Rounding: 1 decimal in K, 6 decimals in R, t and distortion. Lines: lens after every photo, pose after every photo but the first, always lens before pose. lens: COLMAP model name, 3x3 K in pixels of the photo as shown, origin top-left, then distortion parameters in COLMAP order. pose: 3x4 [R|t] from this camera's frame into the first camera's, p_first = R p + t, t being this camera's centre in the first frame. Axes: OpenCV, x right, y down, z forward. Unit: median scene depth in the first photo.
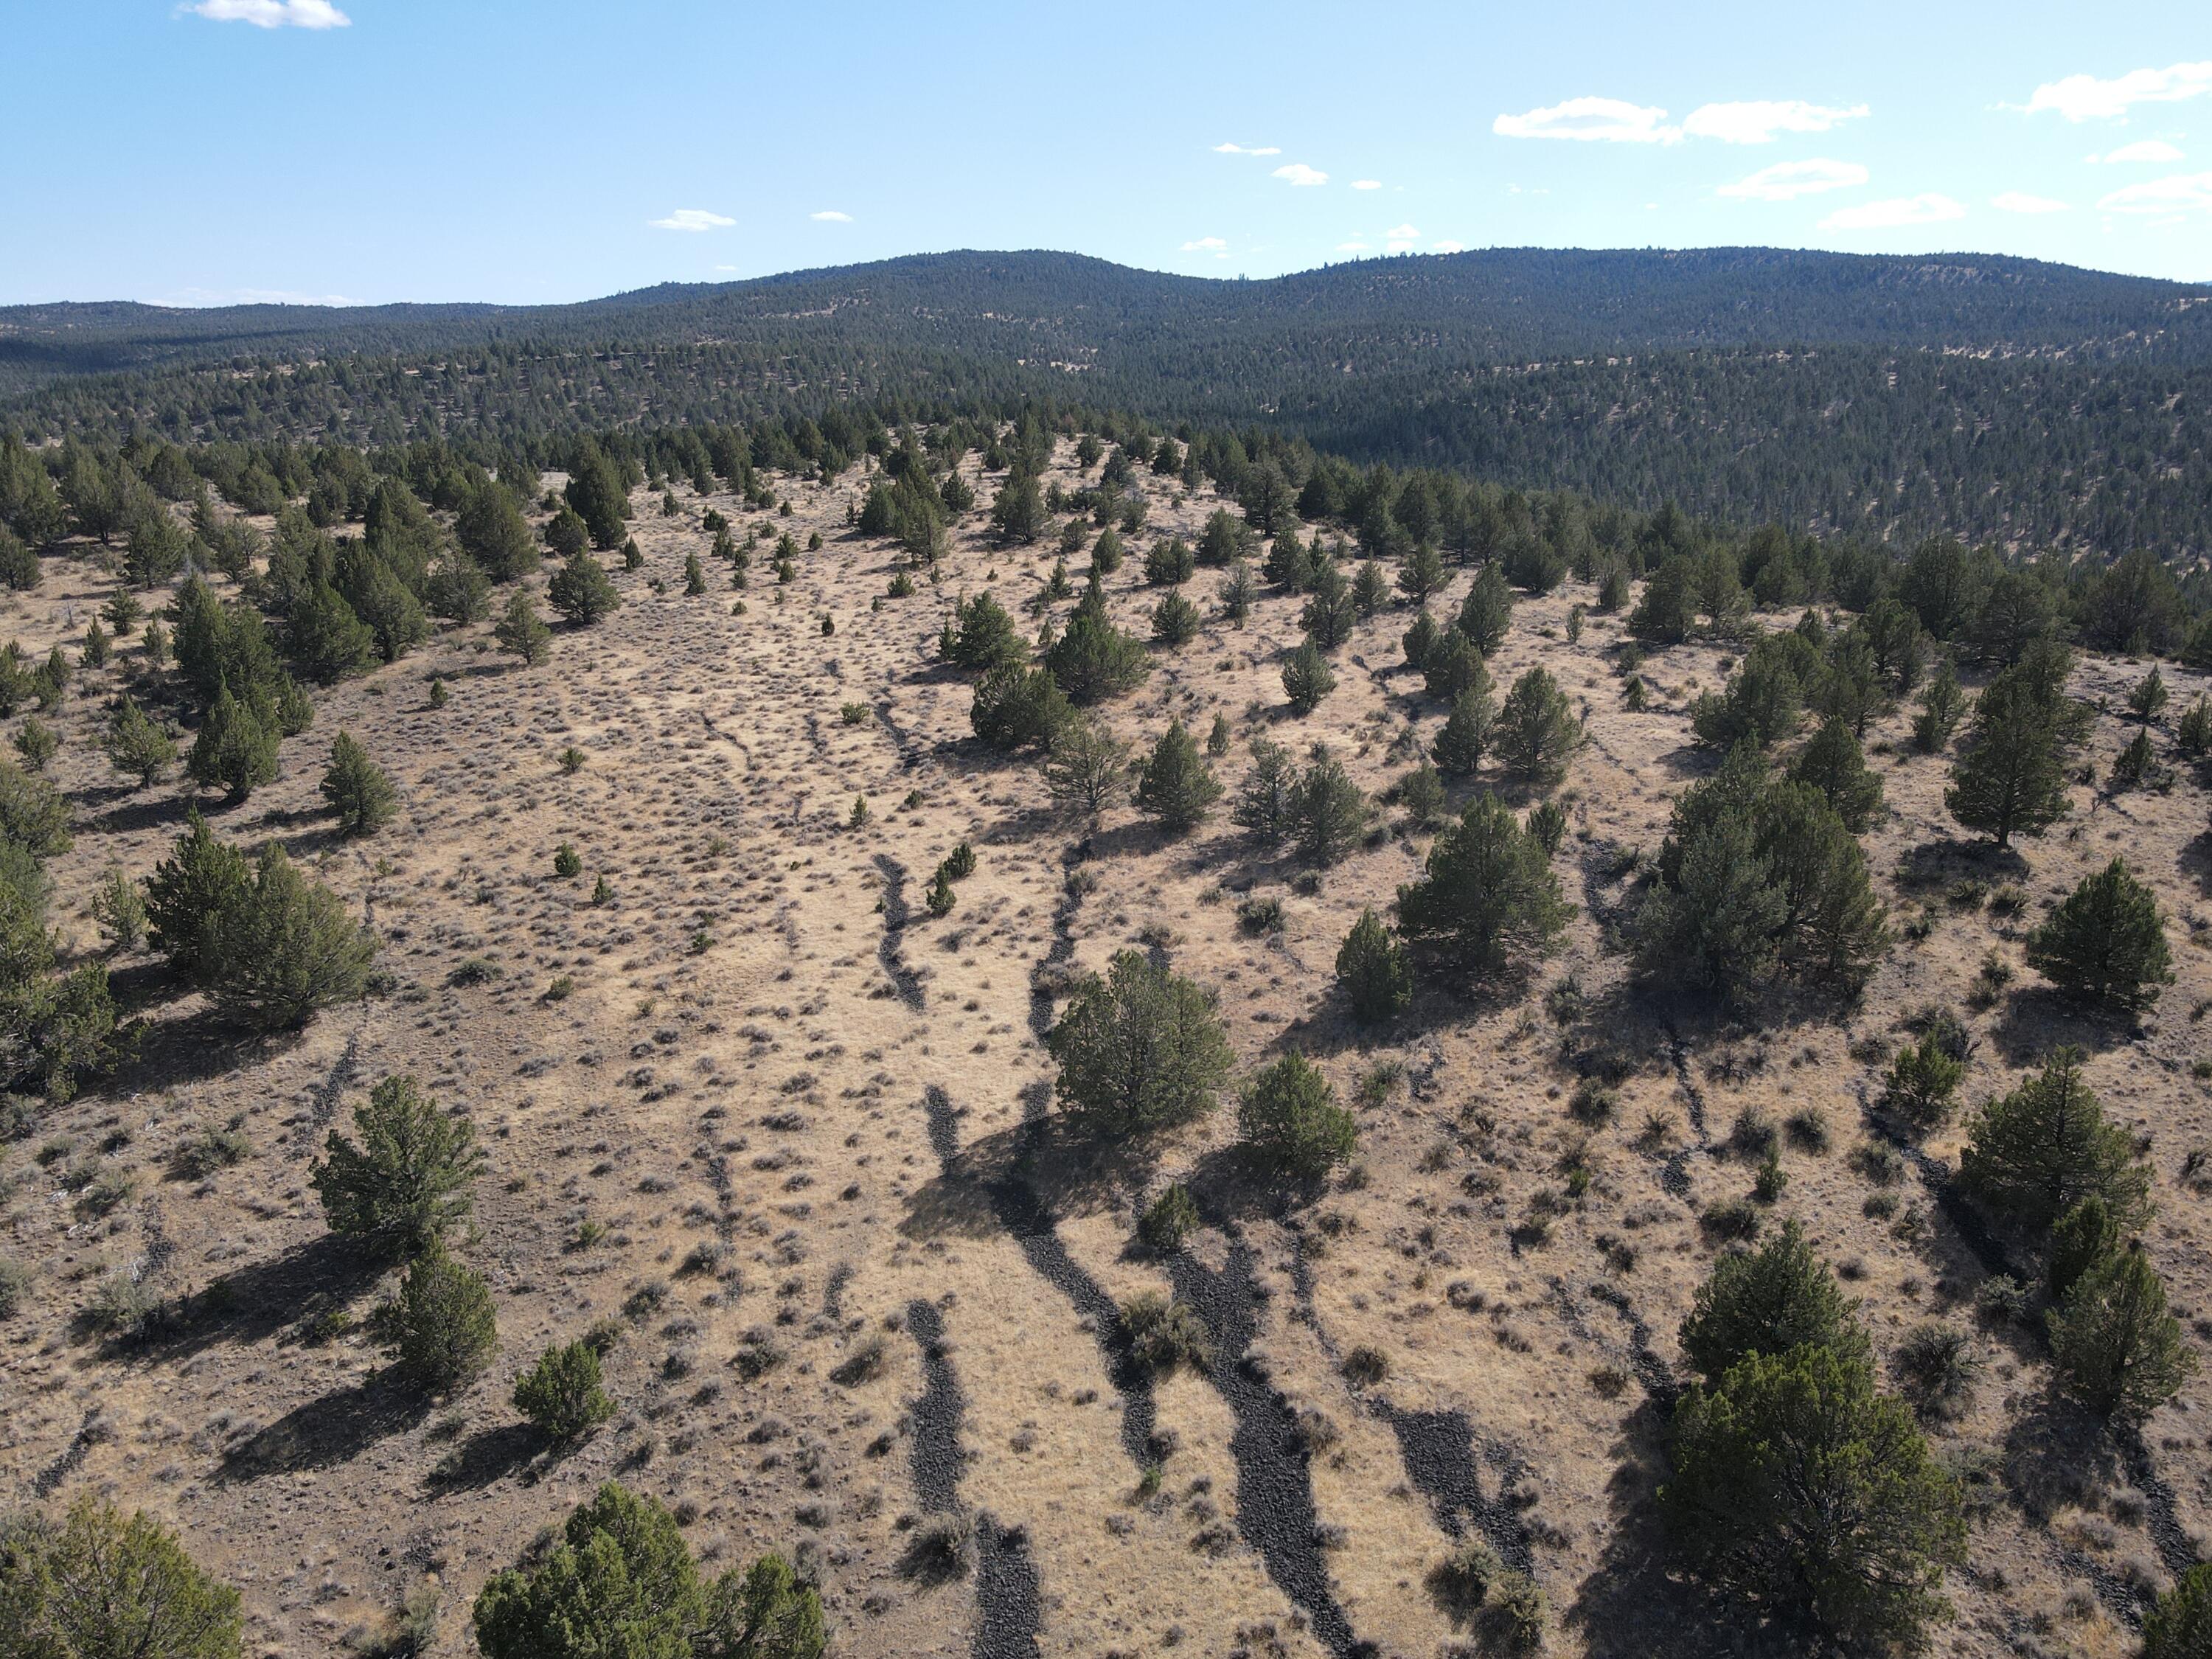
lens RADIAL K [[1440.0, 0, 1102.7], [0, 1440.0, 848.9], [0, 0, 1]] dist [0.020961, 0.002785]
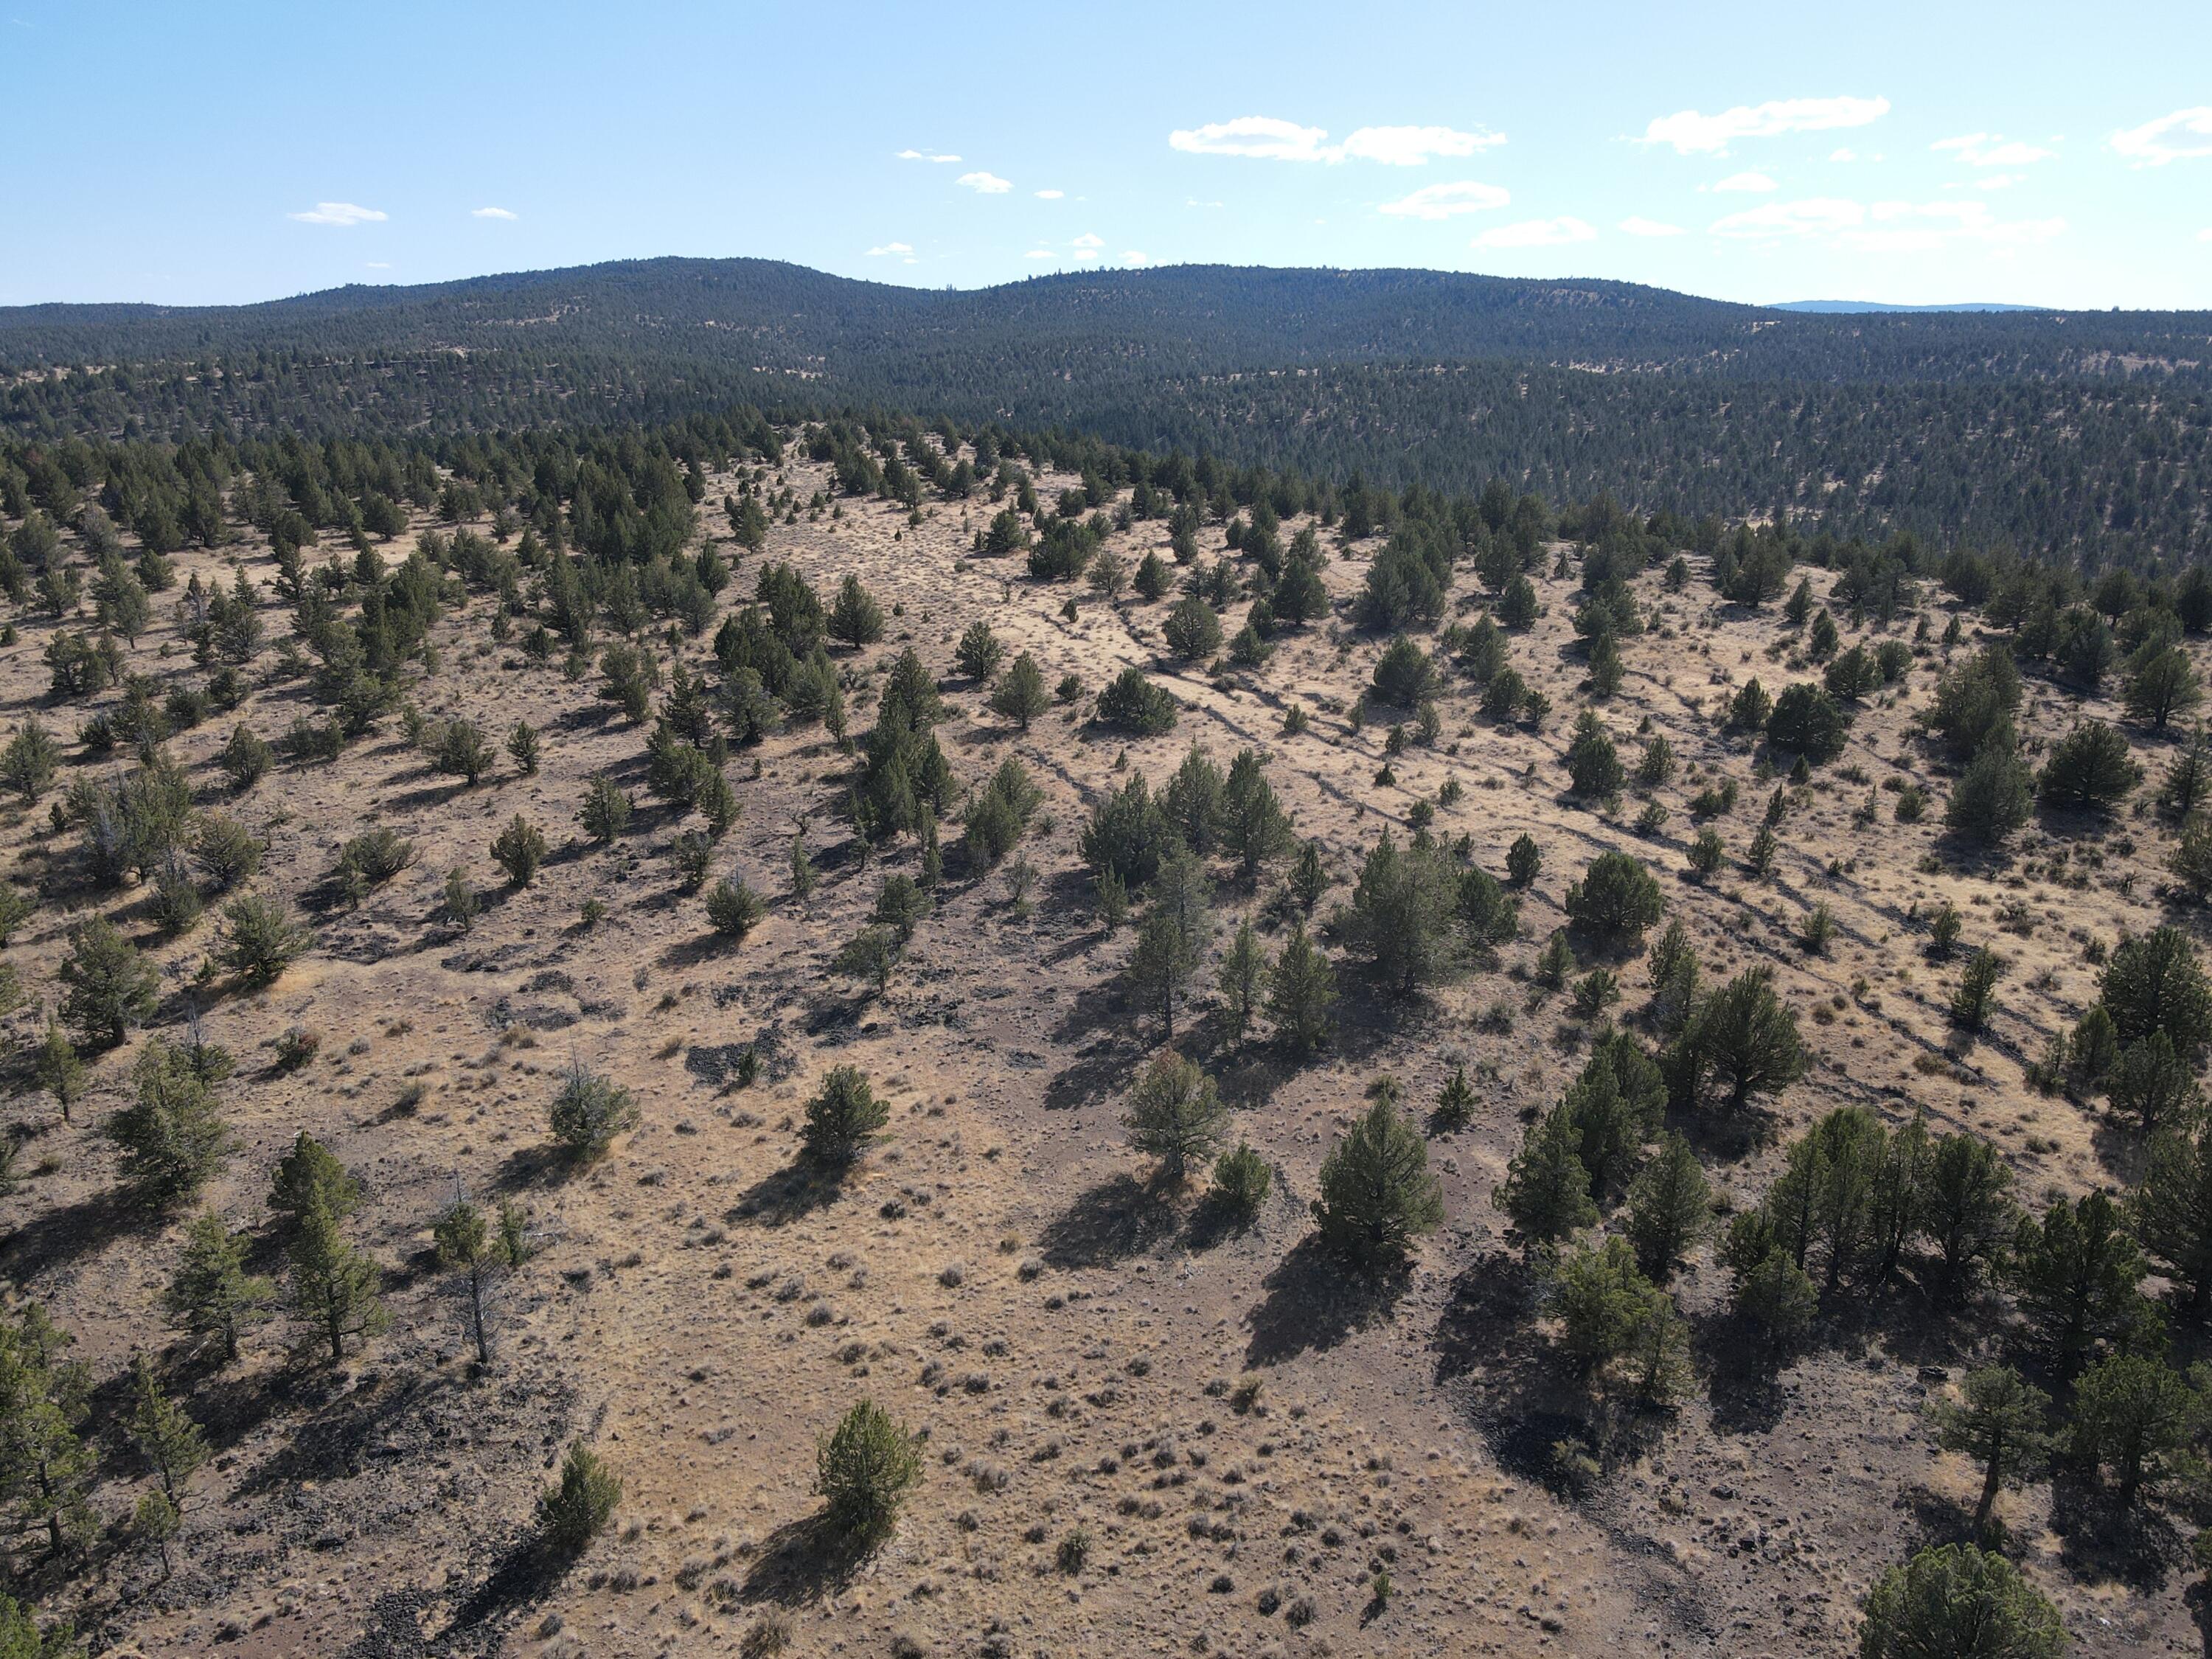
lens RADIAL K [[1549.9, 0, 1106.0], [0, 1549.9, 829.5], [0, 0, 1]] dist [0.009913, 0.011283]
pose [[0.978623, -0.055259, 0.198098, -0.043012], [0.062130, 0.997657, -0.028635, 0.033861], [-0.196051, 0.040331, 0.979764, -0.108575]]
